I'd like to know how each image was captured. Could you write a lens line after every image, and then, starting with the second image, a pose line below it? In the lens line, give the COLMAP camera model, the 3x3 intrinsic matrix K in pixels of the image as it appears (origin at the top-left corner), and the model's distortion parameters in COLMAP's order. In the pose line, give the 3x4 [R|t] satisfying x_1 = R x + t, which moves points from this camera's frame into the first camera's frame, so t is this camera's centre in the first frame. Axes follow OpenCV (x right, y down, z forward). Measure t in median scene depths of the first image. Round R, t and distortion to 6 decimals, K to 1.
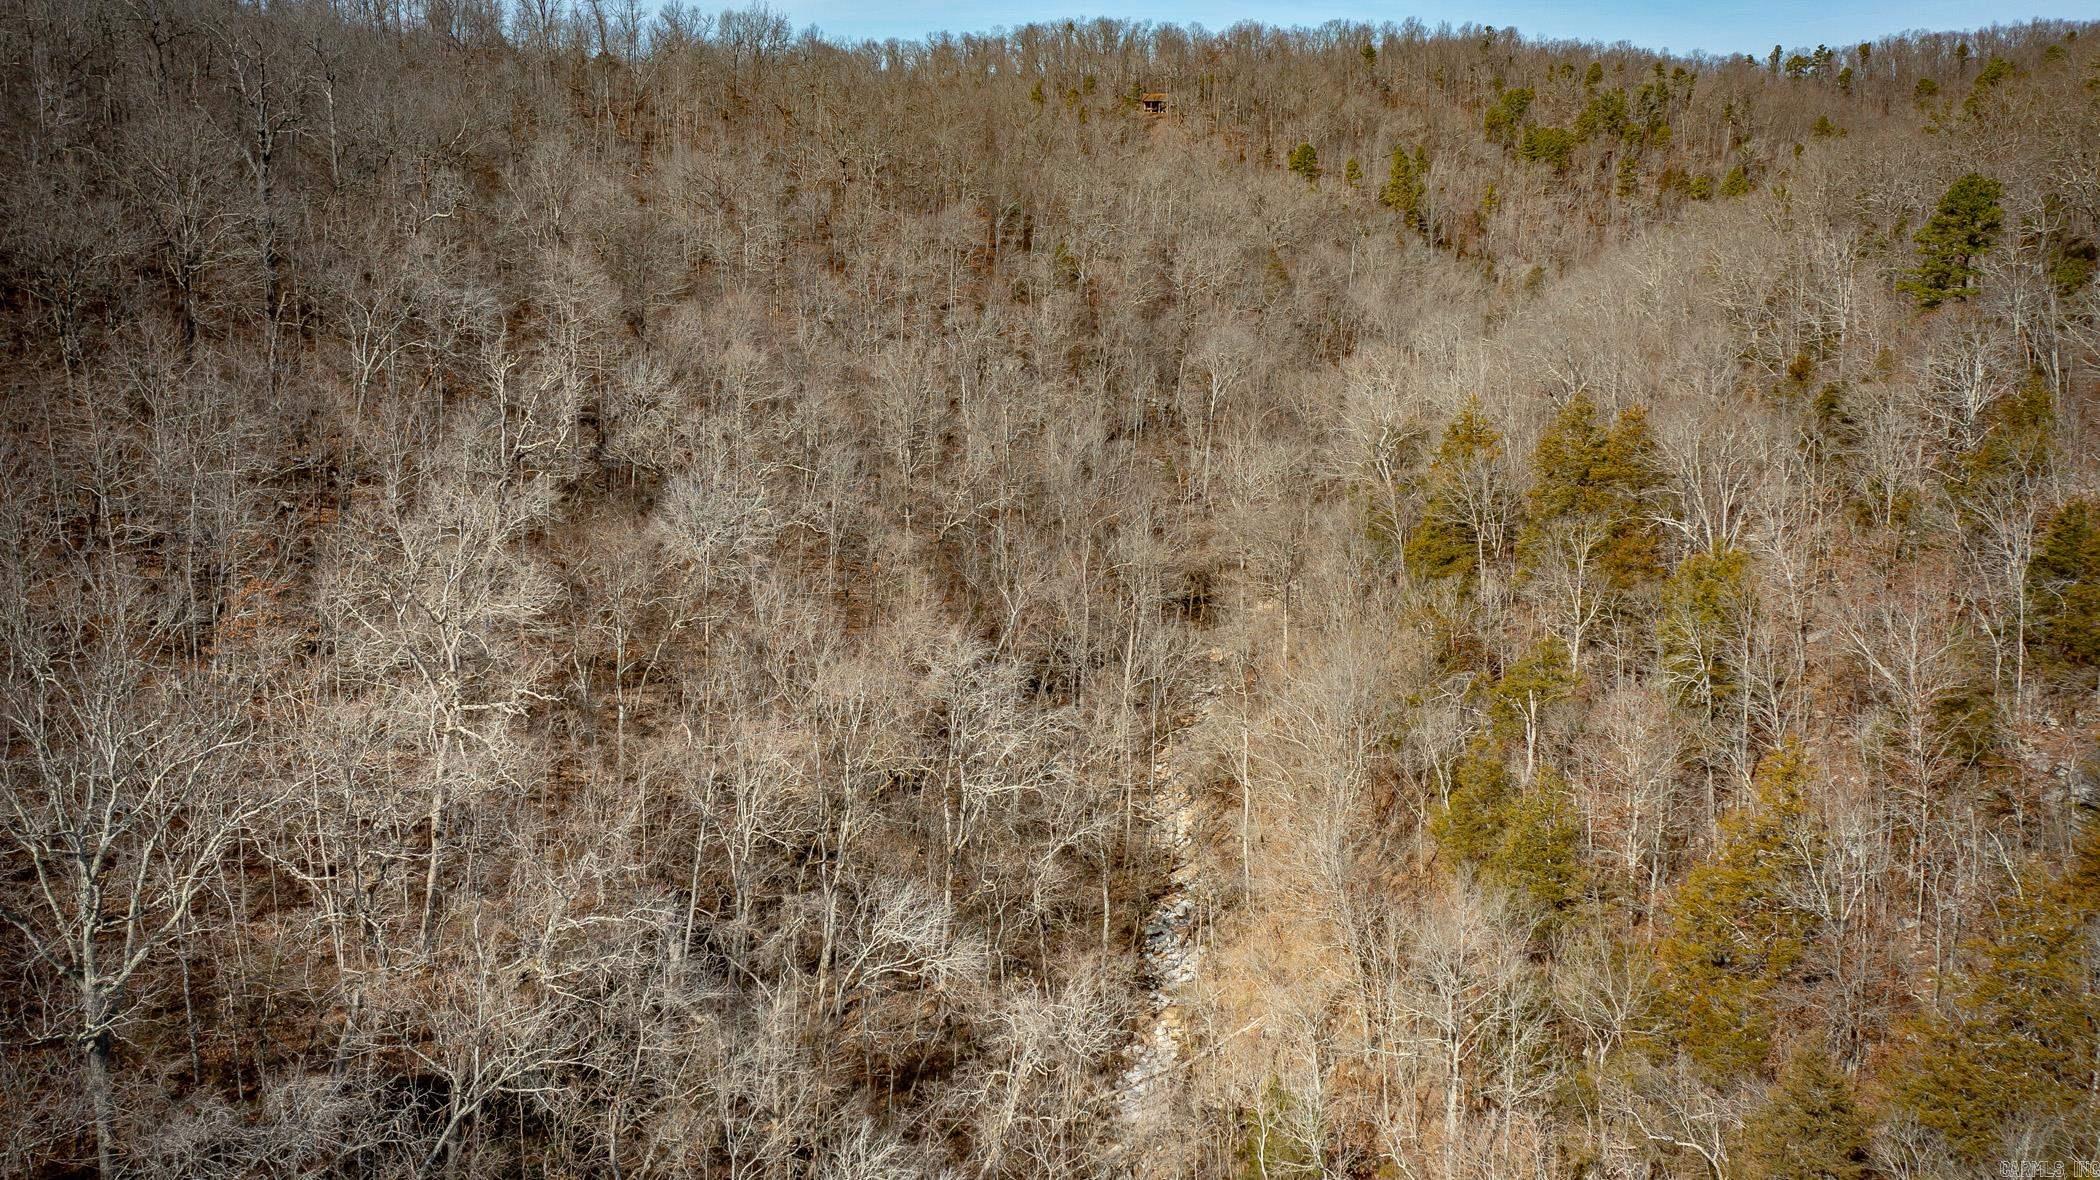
lens RADIAL K [[1658.7, 0, 1050.0], [0, 1658.7, 590.0], [0, 0, 1]] dist [0.000358, 0.005008]
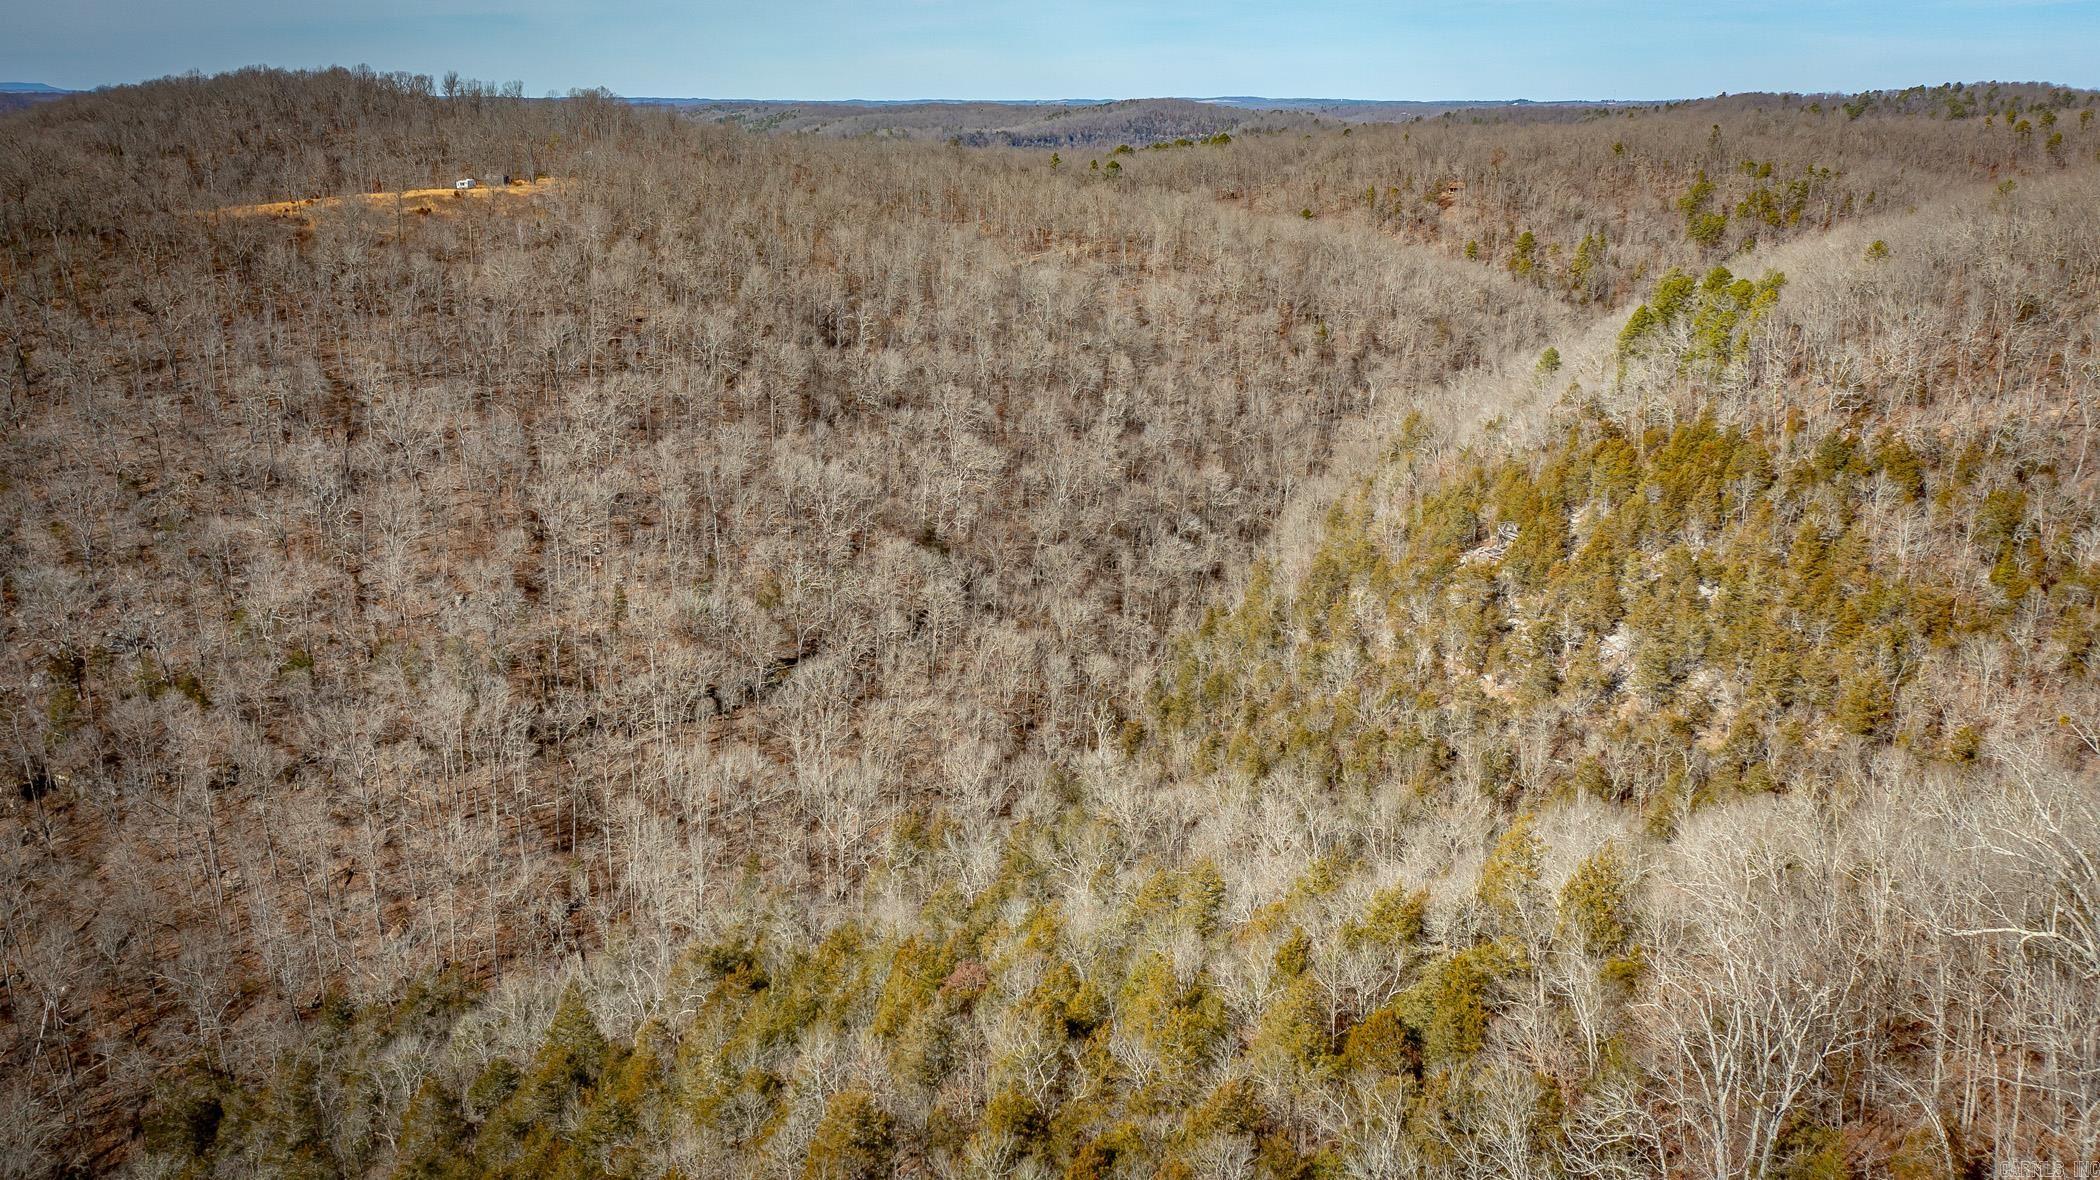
lens RADIAL K [[1658.7, 0, 1050.0], [0, 1658.7, 590.0], [0, 0, 1]] dist [0.000358, 0.005008]
pose [[0.963134, 0.070962, -0.259495, 0.223121], [-0.061329, 0.997101, 0.045044, 0.059822], [0.261939, -0.027469, 0.964693, -1.069767]]
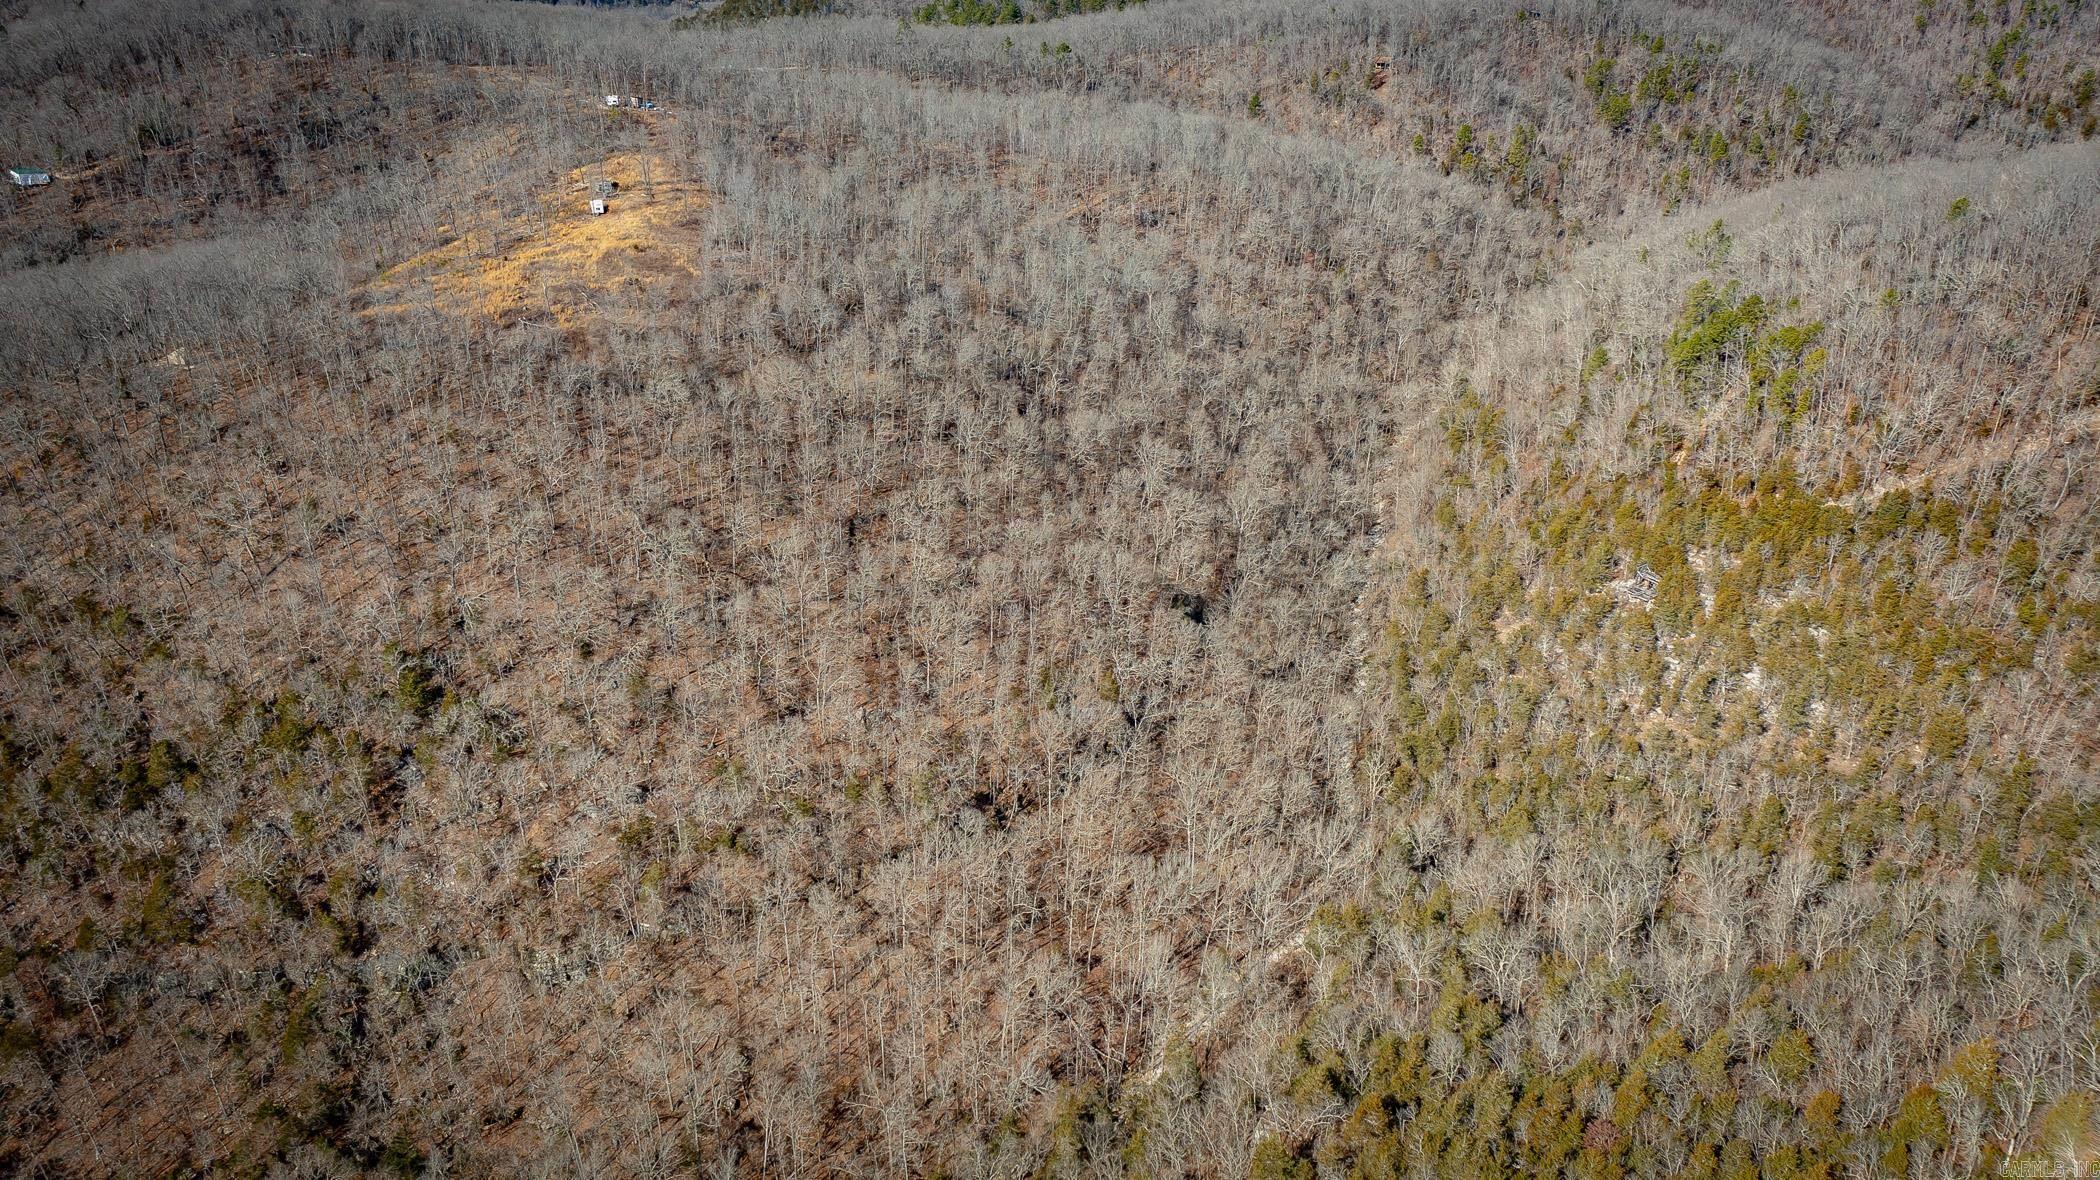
lens RADIAL K [[1658.7, 0, 1050.0], [0, 1658.7, 590.0], [0, 0, 1]] dist [0.000358, 0.005008]
pose [[0.993618, 0.039070, -0.105813, -0.126568], [-0.015463, 0.976419, 0.215330, -0.231329], [0.111731, -0.212320, 0.970792, -1.354432]]
